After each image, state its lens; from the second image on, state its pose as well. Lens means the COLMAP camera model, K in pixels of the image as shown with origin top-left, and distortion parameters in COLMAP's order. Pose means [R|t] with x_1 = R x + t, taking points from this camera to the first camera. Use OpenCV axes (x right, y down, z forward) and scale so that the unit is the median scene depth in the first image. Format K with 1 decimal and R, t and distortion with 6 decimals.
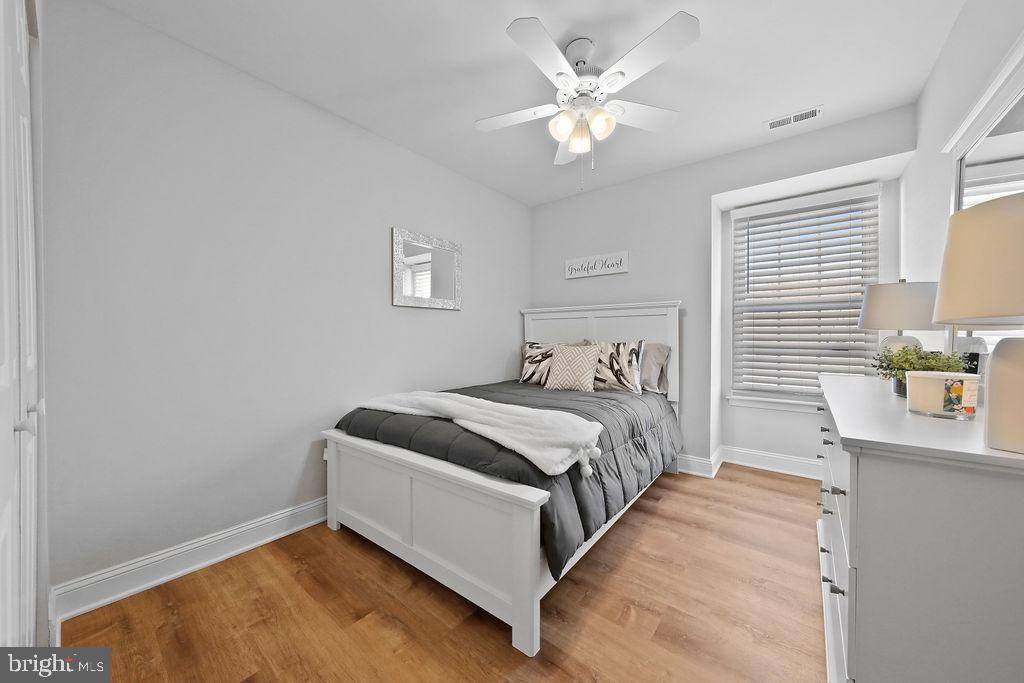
lens RADIAL K [[367.4, 0, 513.3], [0, 367.4, 344.7], [0, 0, 1]] dist [-0.002104, -0.000114]
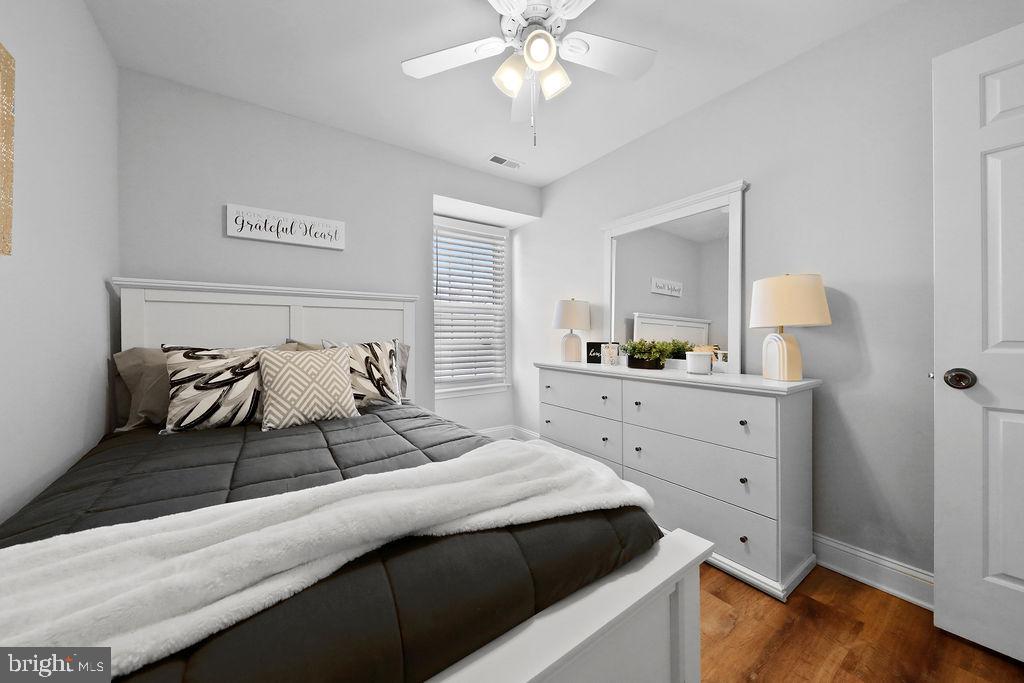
lens RADIAL K [[360.8, 0, 517.9], [0, 360.8, 335.8], [0, 0, 1]] dist [-0.000210, 0.000001]
pose [[0.281188, -0.004136, 0.959644, -0.332609], [0.027543, 0.999614, -0.003762, -0.008940], [-0.959257, 0.027489, 0.281193, 0.494023]]
